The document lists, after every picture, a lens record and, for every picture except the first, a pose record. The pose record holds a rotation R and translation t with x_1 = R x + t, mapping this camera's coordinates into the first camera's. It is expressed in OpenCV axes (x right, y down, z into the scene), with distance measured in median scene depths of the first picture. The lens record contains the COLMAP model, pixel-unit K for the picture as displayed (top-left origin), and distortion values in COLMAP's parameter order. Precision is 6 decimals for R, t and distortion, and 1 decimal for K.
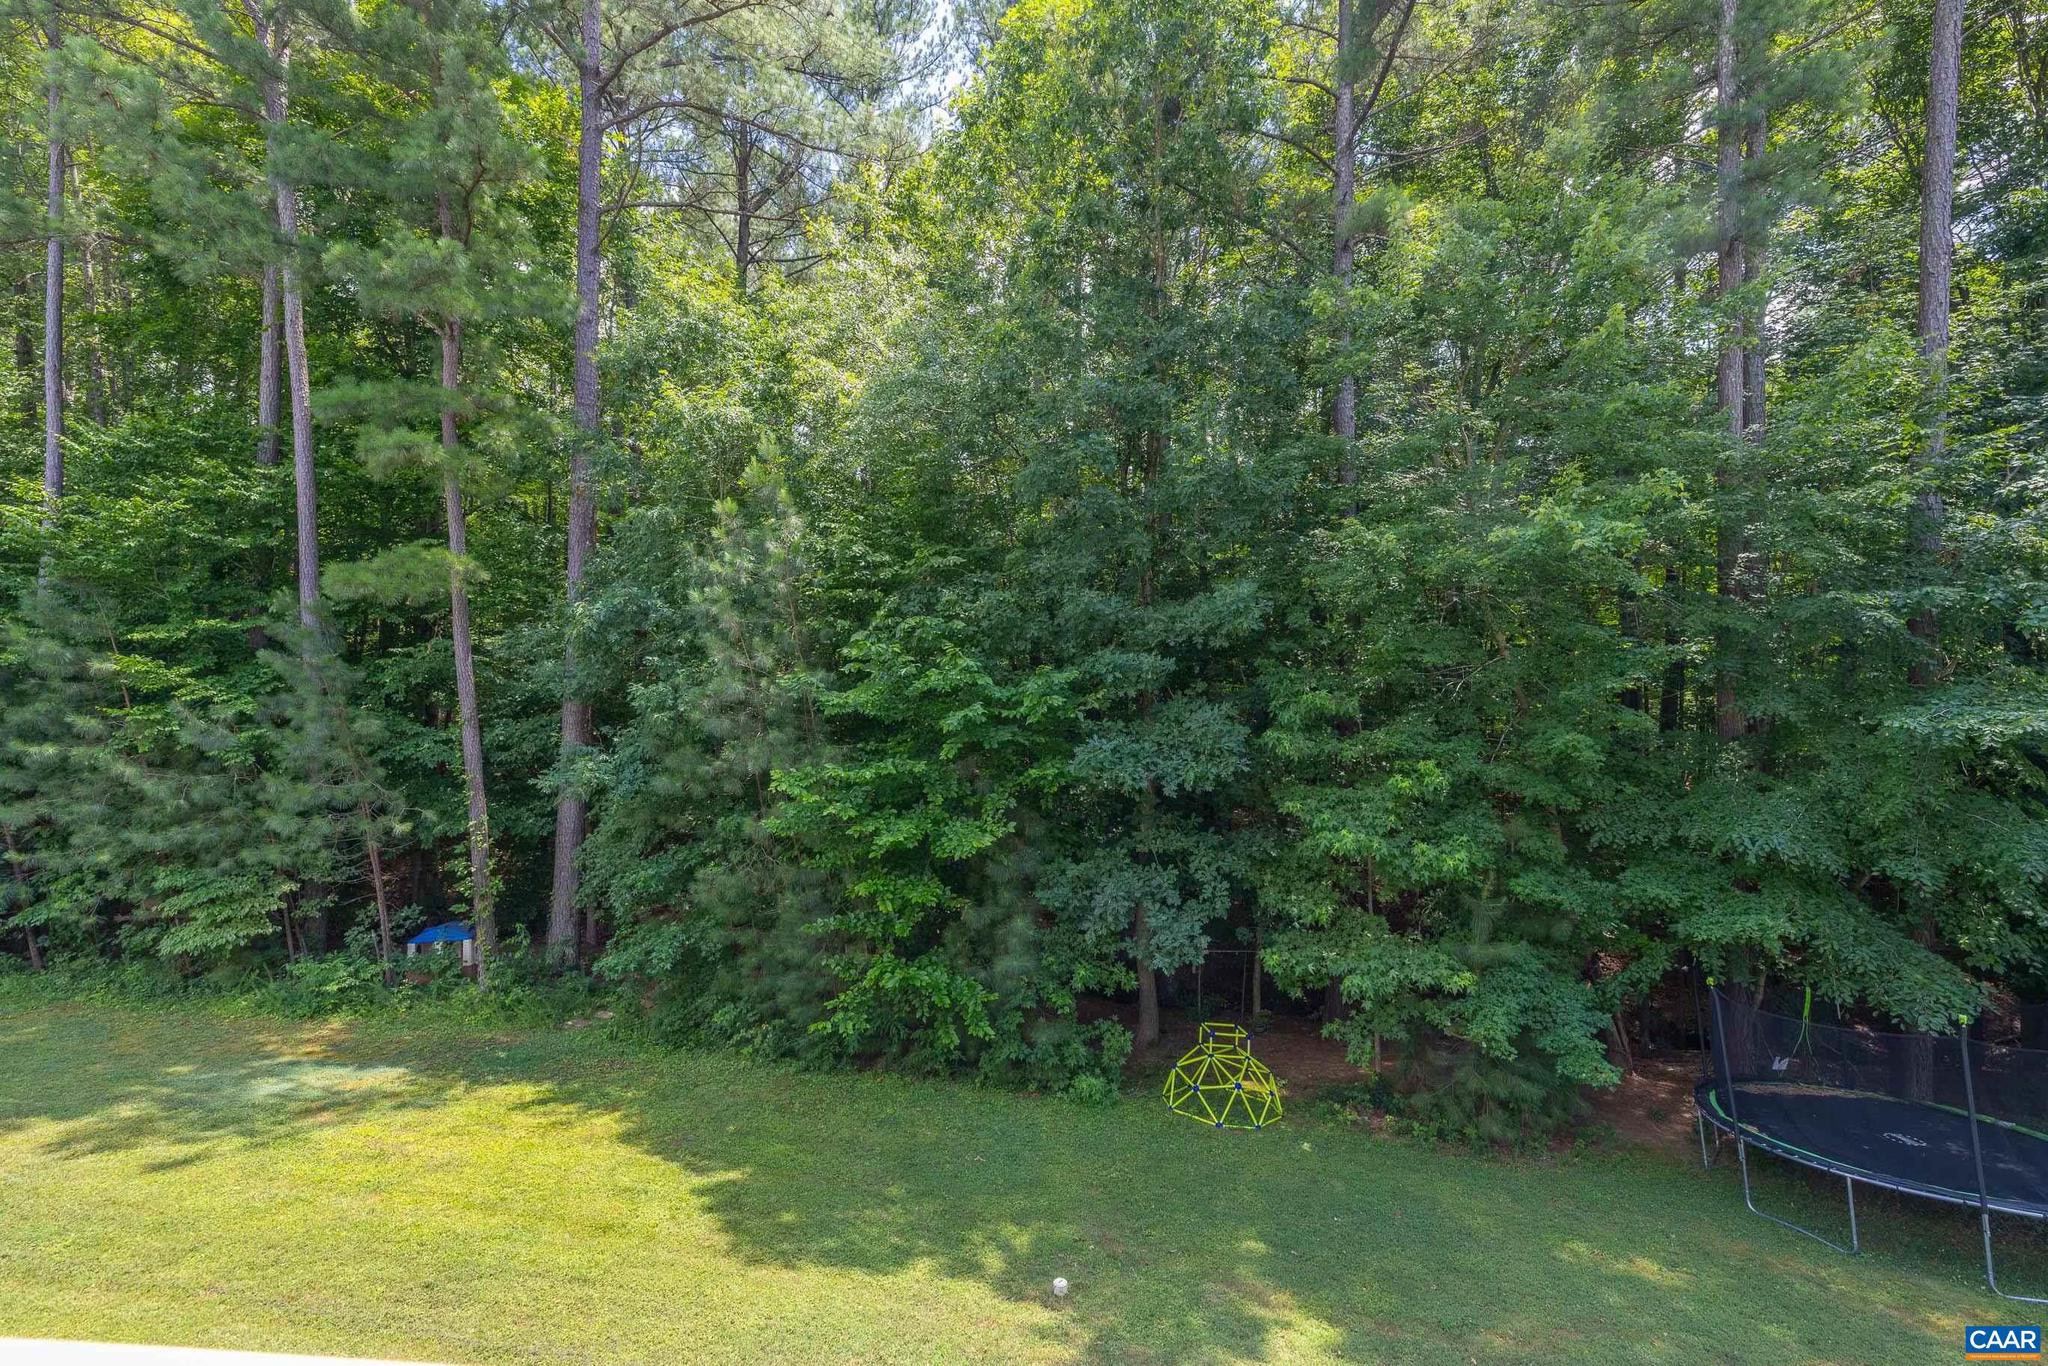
lens RADIAL K [[864.5, 0, 1020.0], [0, 864.5, 677.5], [0, 0, 1]] dist [0.001435, 0.000486]
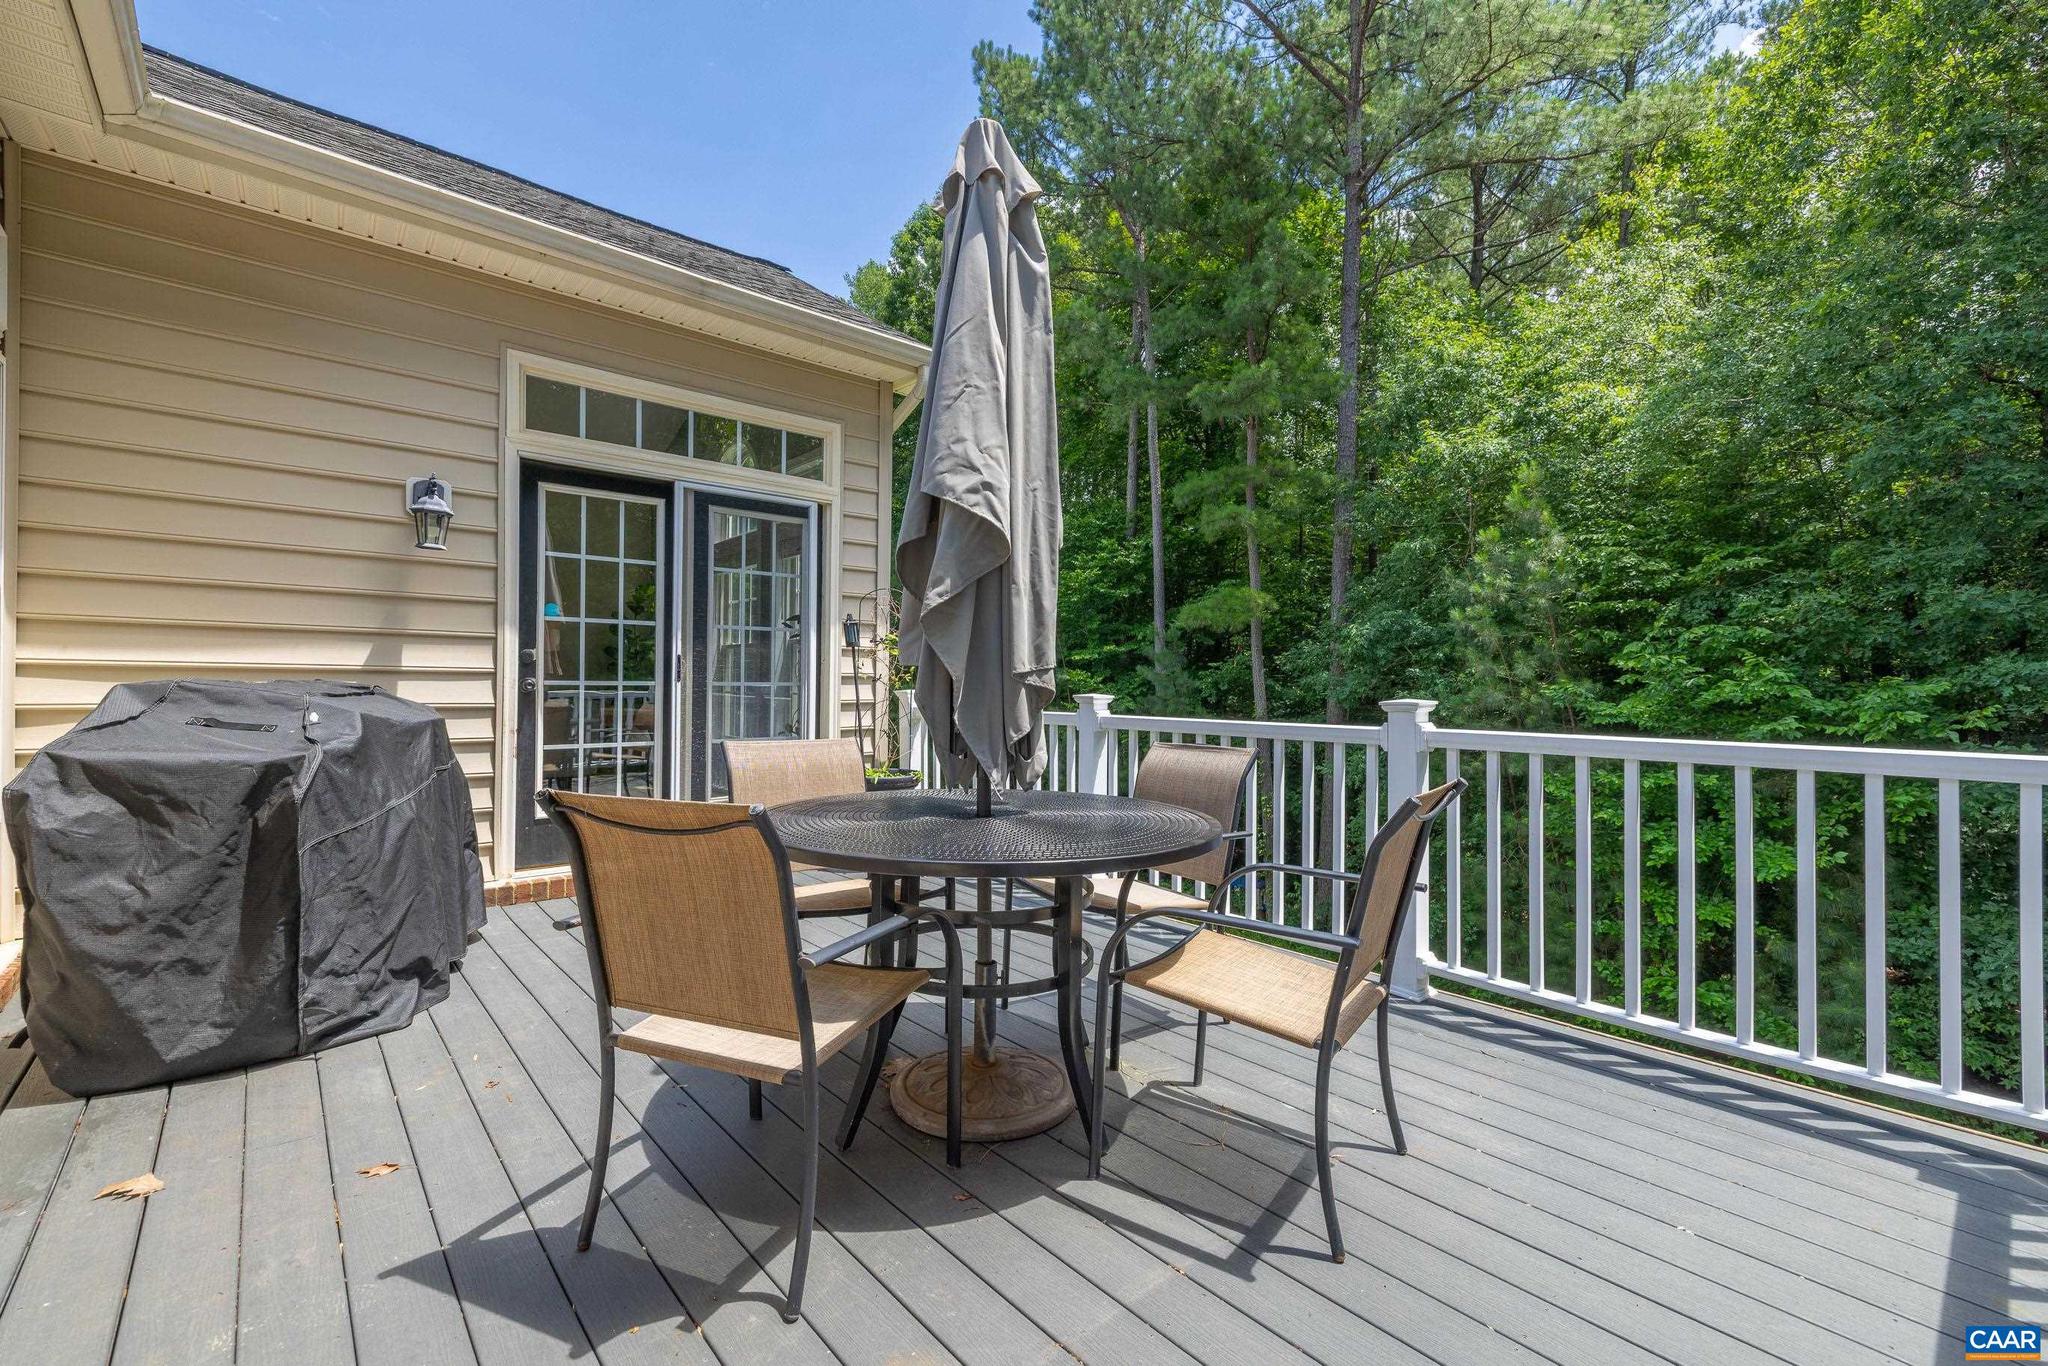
lens RADIAL K [[864.5, 0, 1020.0], [0, 864.5, 677.5], [0, 0, 1]] dist [0.001435, 0.000486]
pose [[0.717295, 0.001098, -0.696768, 0.004926], [-0.007413, 0.999954, -0.006056, -0.000977], [0.696730, 0.009509, 0.717271, -0.205627]]
